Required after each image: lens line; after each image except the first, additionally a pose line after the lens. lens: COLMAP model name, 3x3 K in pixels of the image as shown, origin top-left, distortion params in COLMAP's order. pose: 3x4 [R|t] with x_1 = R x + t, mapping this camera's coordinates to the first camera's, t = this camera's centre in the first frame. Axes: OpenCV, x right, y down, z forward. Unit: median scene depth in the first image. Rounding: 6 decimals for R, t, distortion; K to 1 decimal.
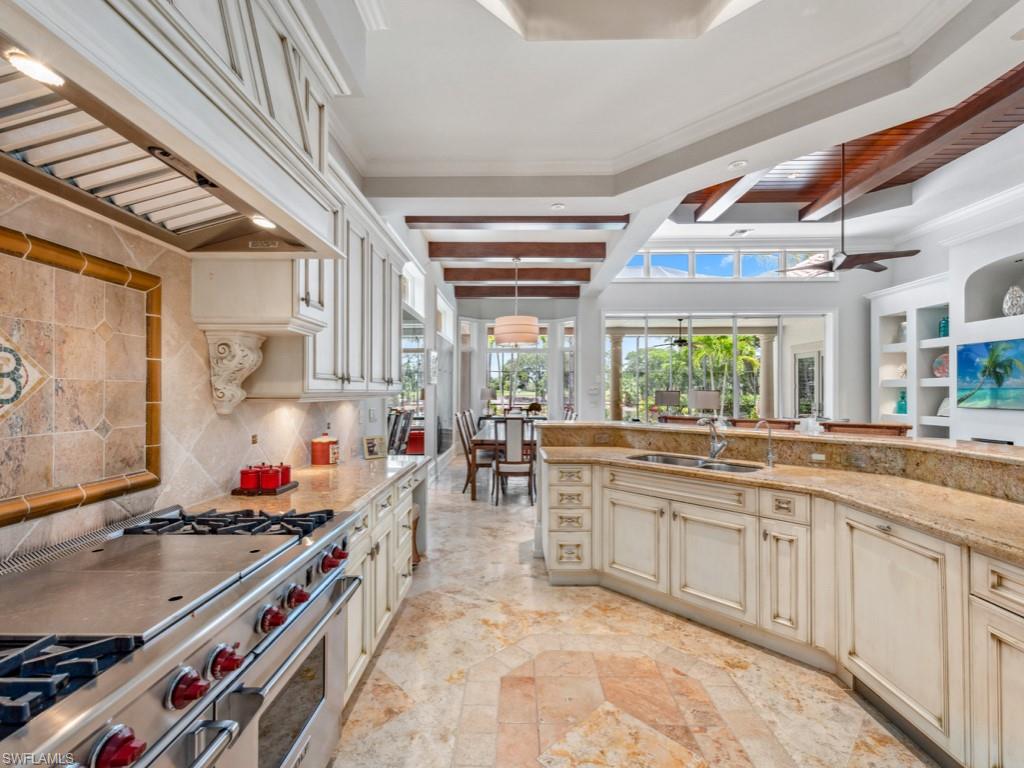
lens RADIAL K [[445.9, 0, 509.3], [0, 445.9, 388.2], [0, 0, 1]] dist [0.003891, -0.000597]
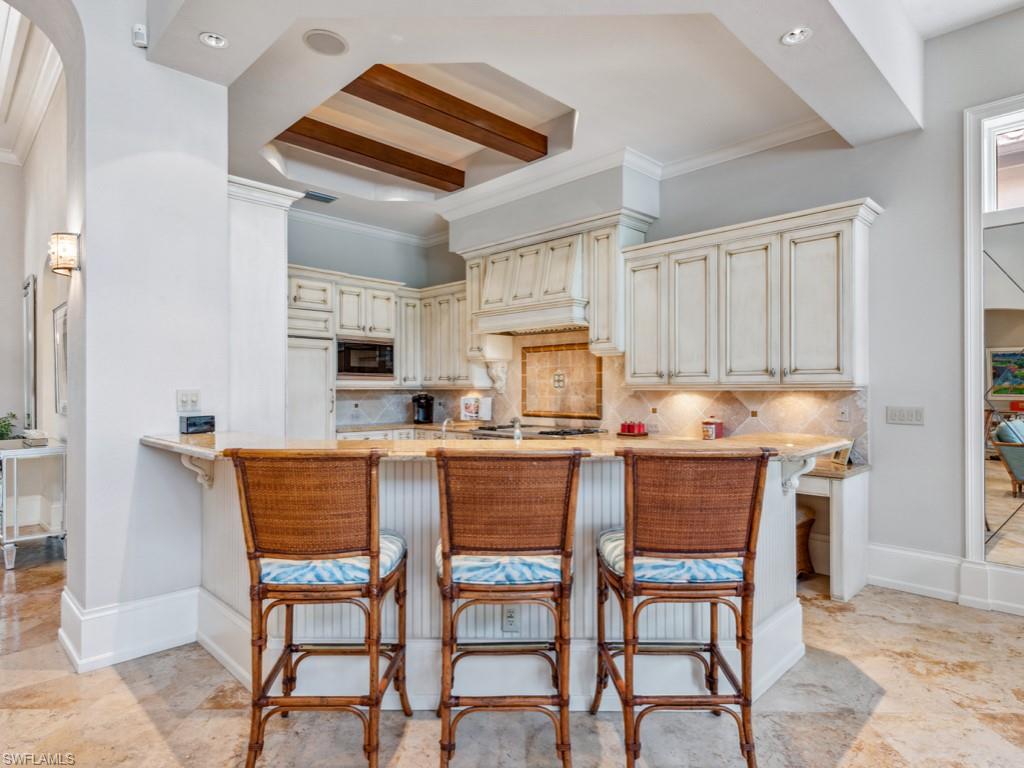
lens RADIAL K [[571.3, 0, 512.0], [0, 571.3, 384.0], [0, 0, 1]] dist [0.003554, 0.000385]
pose [[-0.690906, -0.007484, -0.722906, 1.363497], [0.004178, 0.999888, -0.014345, 0.033411], [0.722933, -0.012931, -0.690797, 1.975028]]
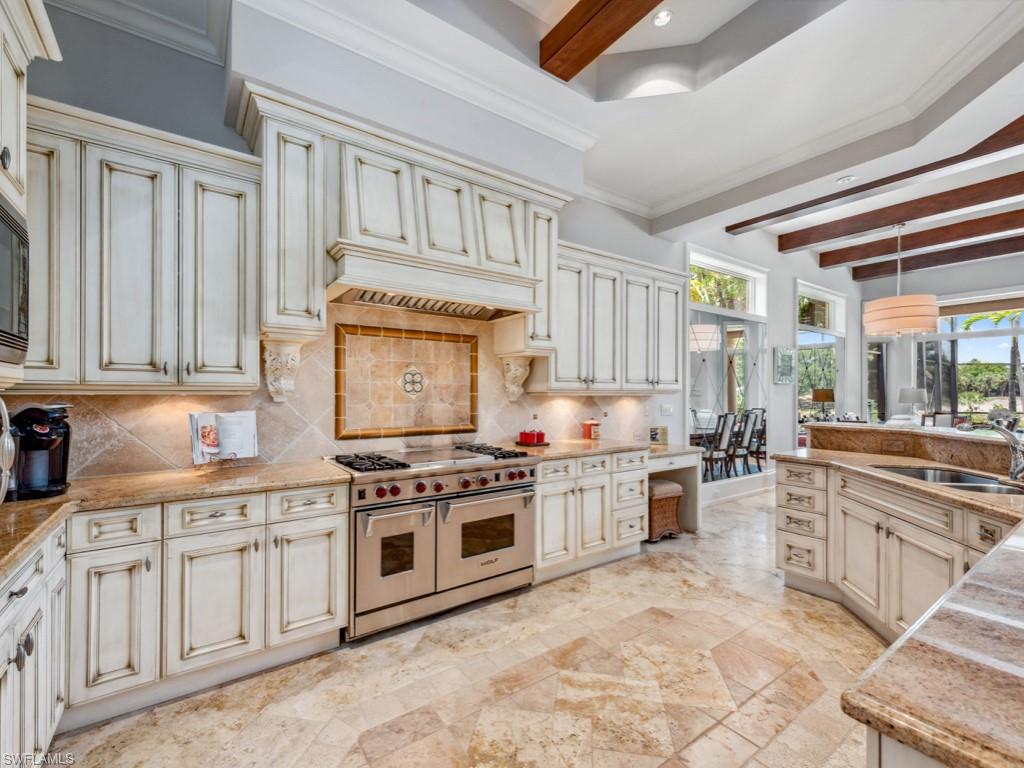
lens RADIAL K [[445.9, 0, 509.3], [0, 445.9, 388.2], [0, 0, 1]] dist [0.003891, -0.000597]
pose [[0.590043, -0.009701, -0.807314, 0.697641], [0.004004, 0.999951, -0.009089, 0.016629], [0.807362, 0.002130, 0.590053, -0.095685]]
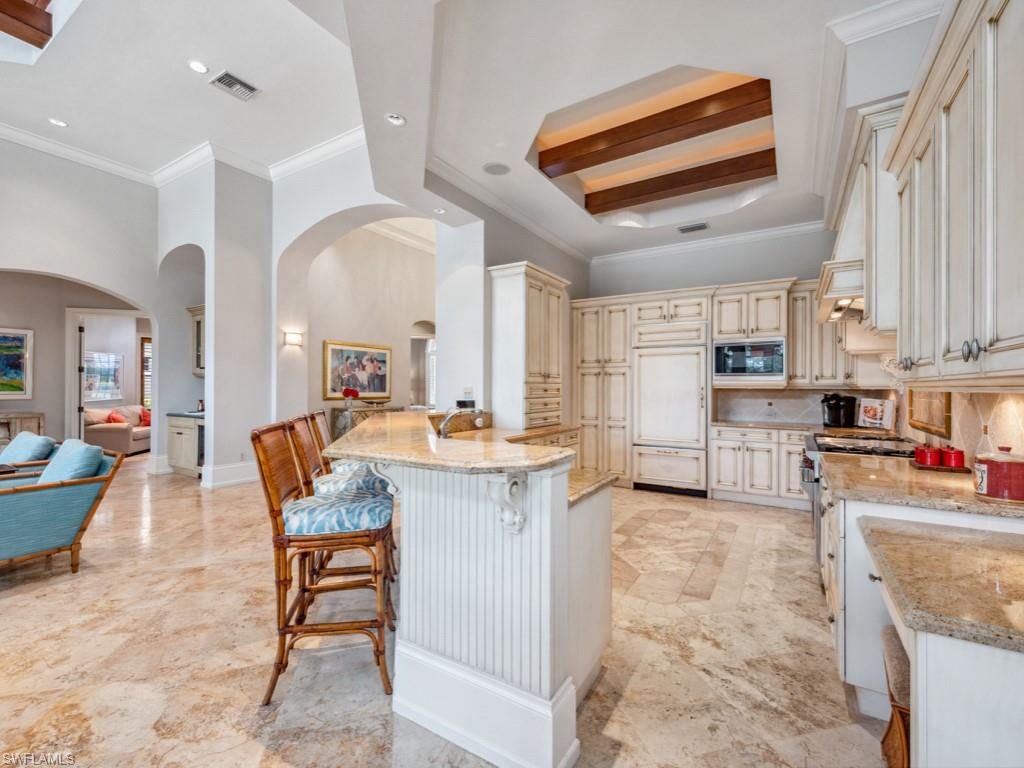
lens RADIAL K [[449.8, 0, 515.3], [0, 449.8, 384.2], [0, 0, 1]] dist [0.007486, -0.000323]
pose [[-0.862185, -0.001467, 0.506592, -0.173809], [-0.008515, 0.999896, -0.011597, 0.032527], [-0.506523, -0.014312, -0.862108, 2.141133]]
